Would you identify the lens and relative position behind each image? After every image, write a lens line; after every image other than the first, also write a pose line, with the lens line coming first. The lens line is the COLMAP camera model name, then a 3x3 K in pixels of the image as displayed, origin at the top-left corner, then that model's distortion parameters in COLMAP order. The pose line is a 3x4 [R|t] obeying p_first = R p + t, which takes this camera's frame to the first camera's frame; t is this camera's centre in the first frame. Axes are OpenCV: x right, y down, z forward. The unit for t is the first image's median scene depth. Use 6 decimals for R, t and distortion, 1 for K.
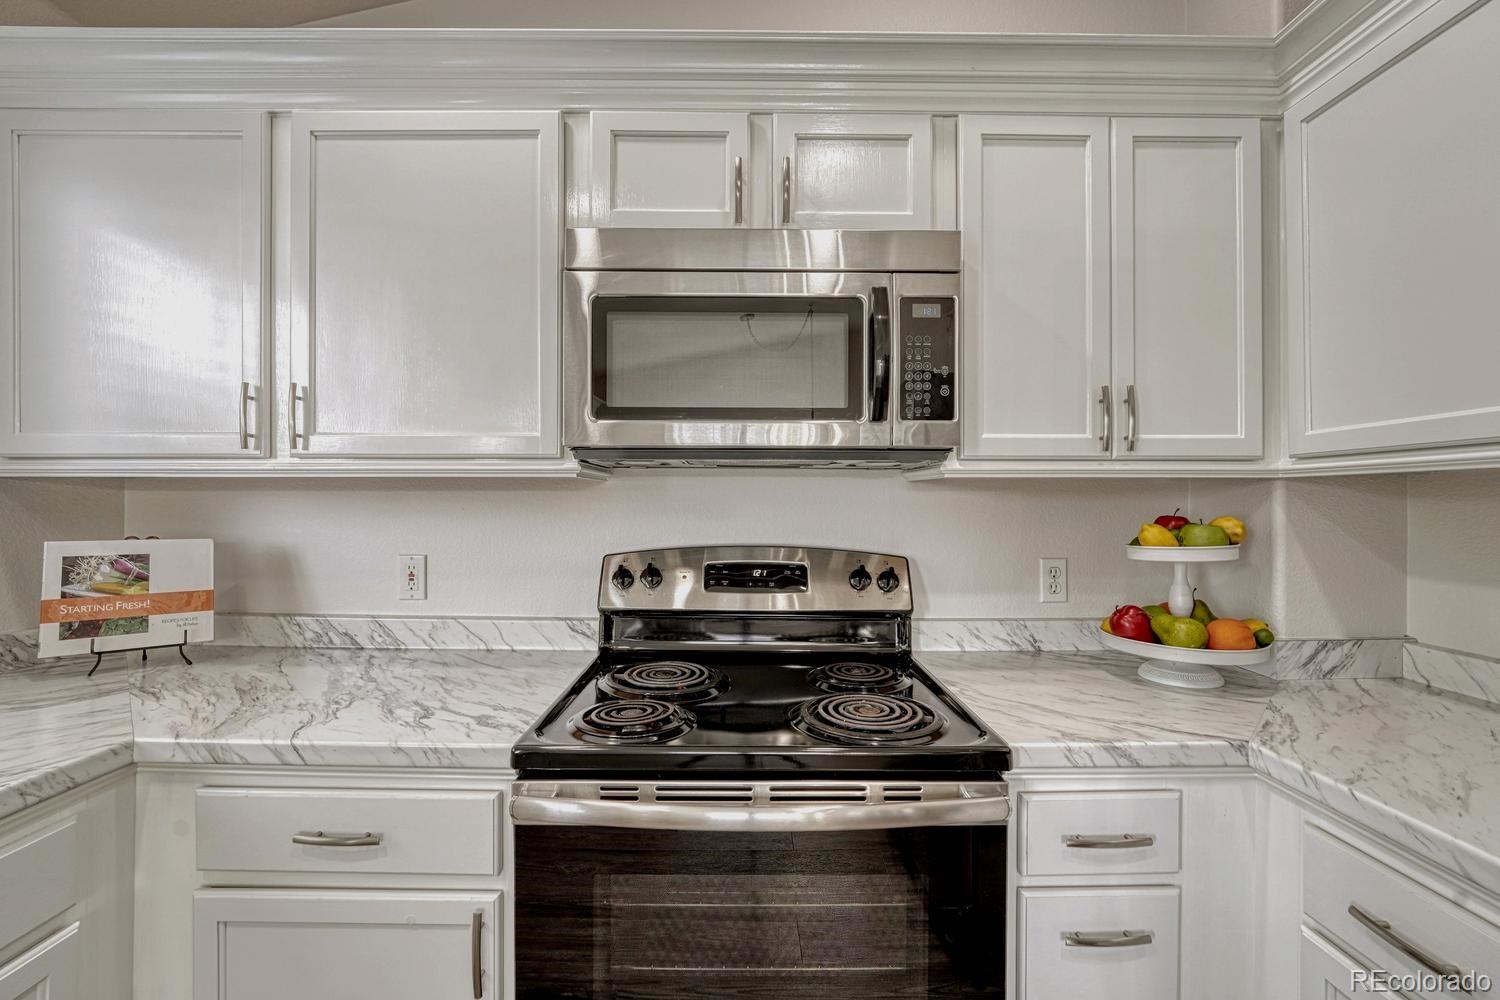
lens RADIAL K [[633.3, 0, 743.4], [0, 633.3, 502.3], [0, 0, 1]] dist [-0.018323, 0.004606]
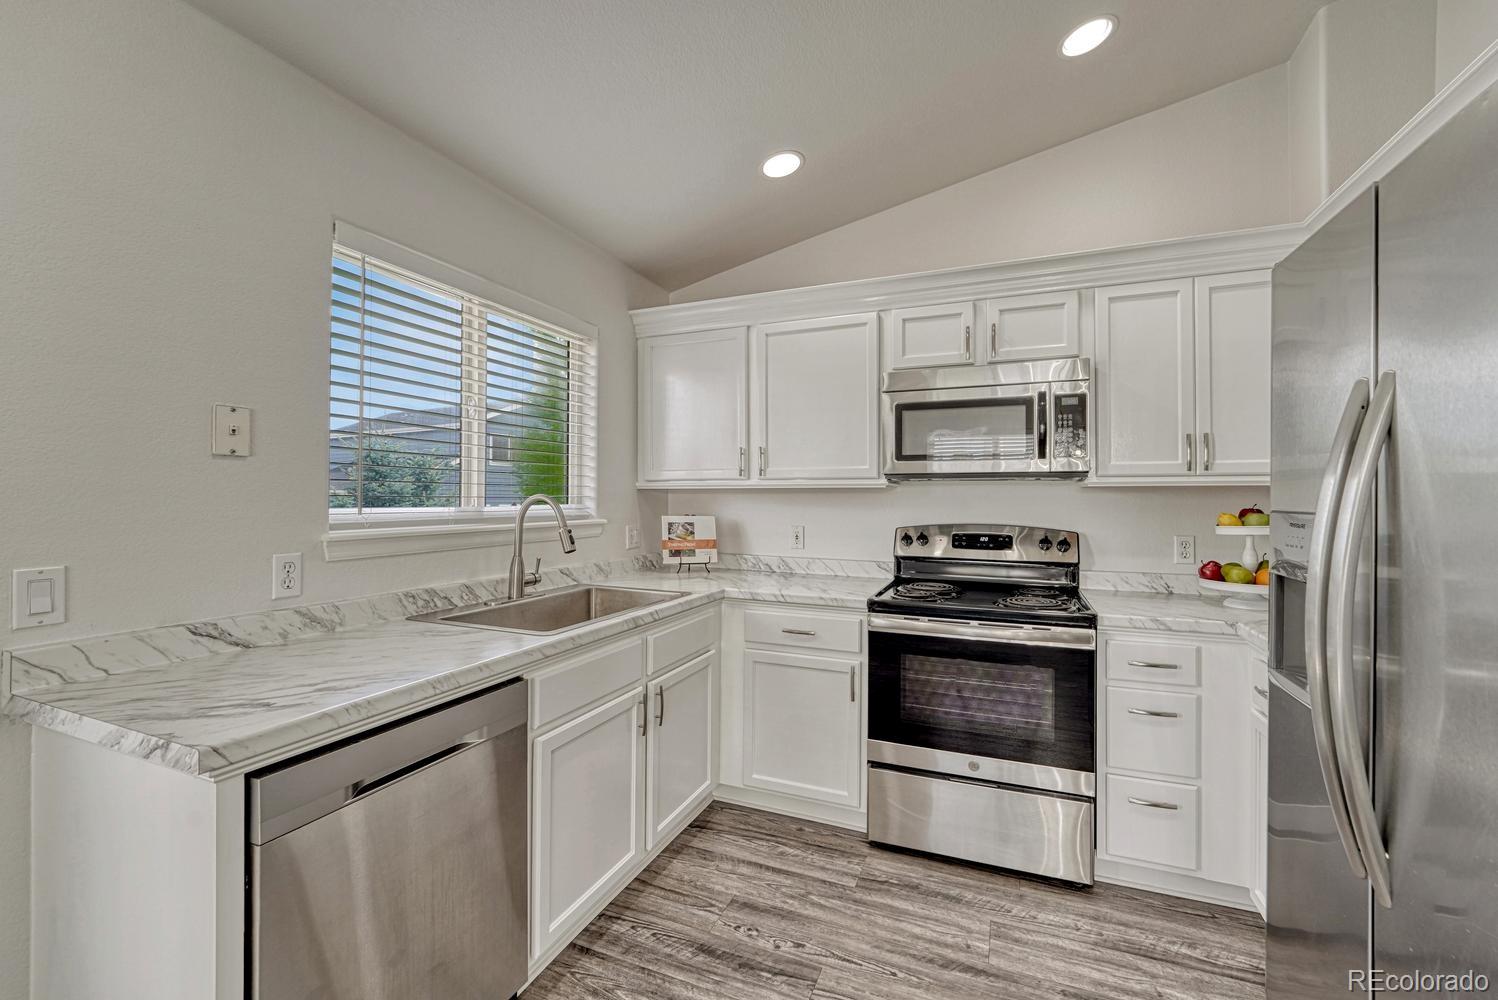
lens RADIAL K [[632.5, 0, 768.9], [0, 632.5, 490.3], [0, 0, 1]] dist [-0.018323, 0.004606]
pose [[0.933412, -0.003925, -0.358786, 0.120319], [-0.000597, 0.999922, -0.012490, -0.004523], [0.358807, 0.011873, 0.933336, -1.080828]]
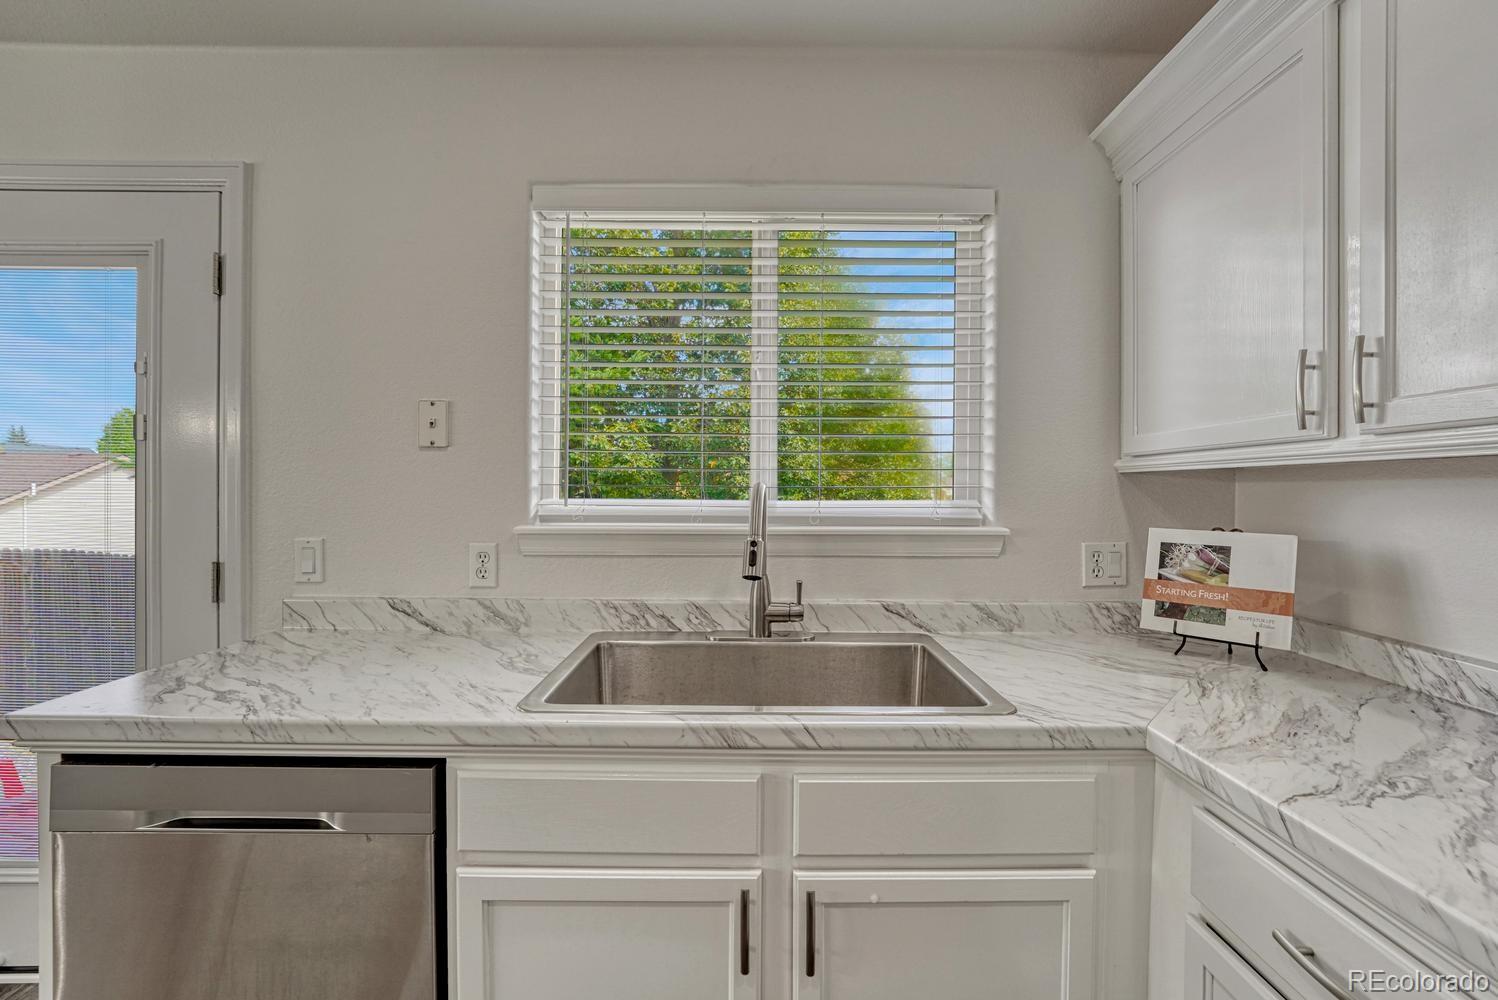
lens RADIAL K [[632.5, 0, 758.3], [0, 632.5, 494.0], [0, 0, 1]] dist [-0.018323, 0.004606]
pose [[0.009095, 0.005515, -0.999943, 0.026205], [-0.005738, 0.999969, 0.005463, -0.000441], [0.999942, 0.005688, 0.009126, 0.265485]]
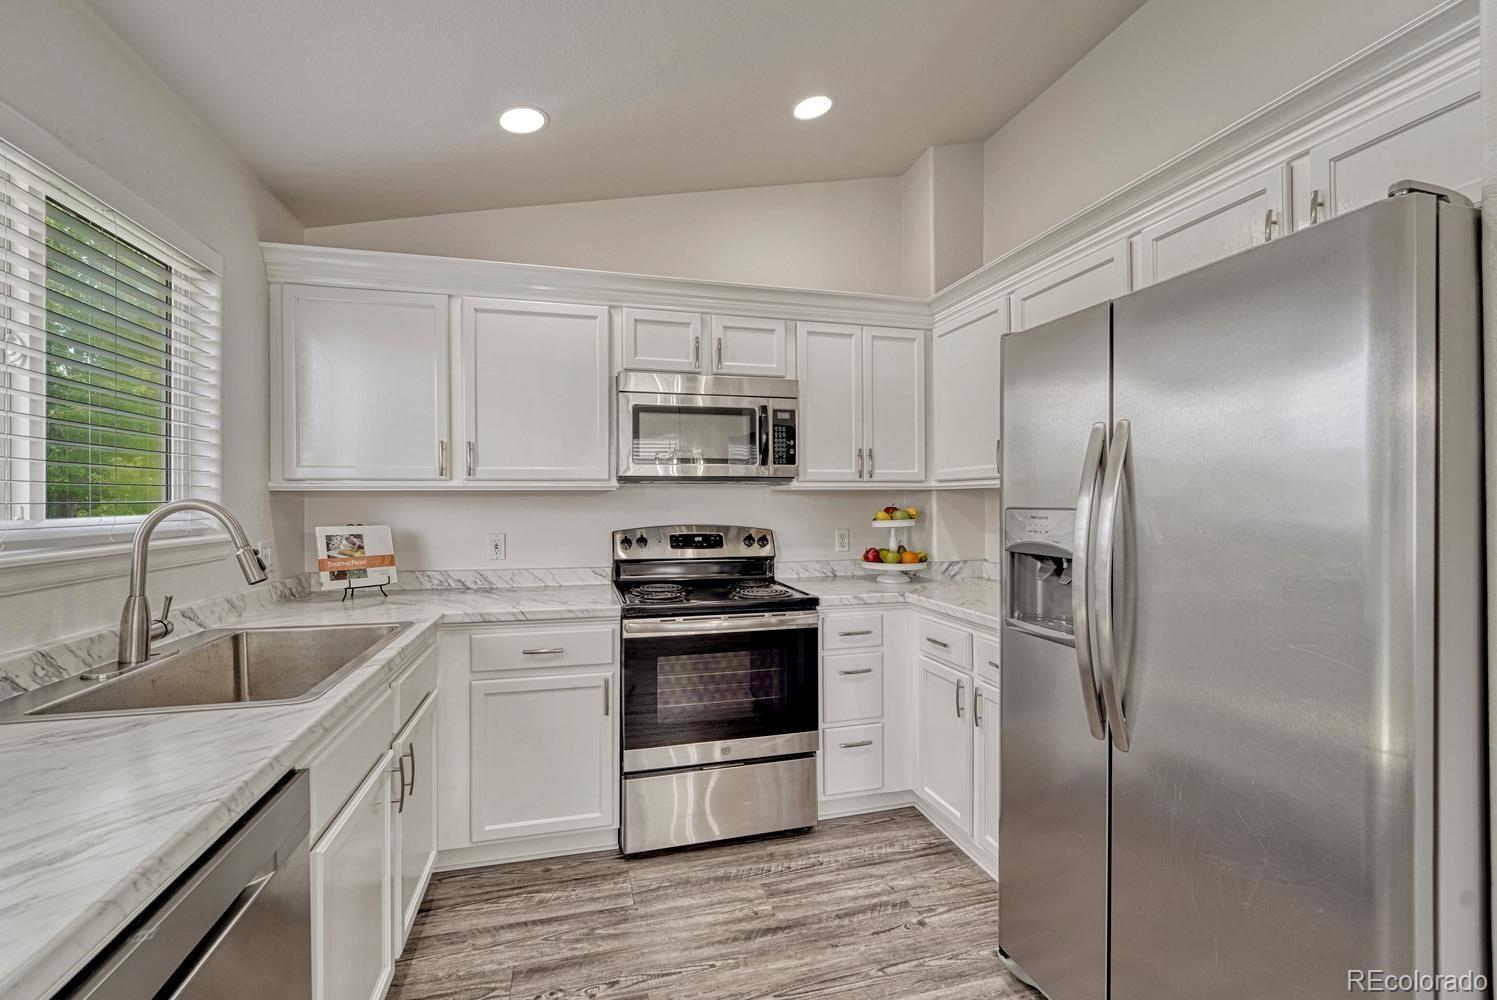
lens RADIAL K [[632.1, 0, 763.4], [0, 632.1, 500.2], [0, 0, 1]] dist [-0.018323, 0.004606]
pose [[0.957515, -0.006060, 0.288319, -0.405783], [0.006343, 0.999980, -0.000048, -0.004454], [-0.288313, 0.001875, 0.957534, -1.066605]]
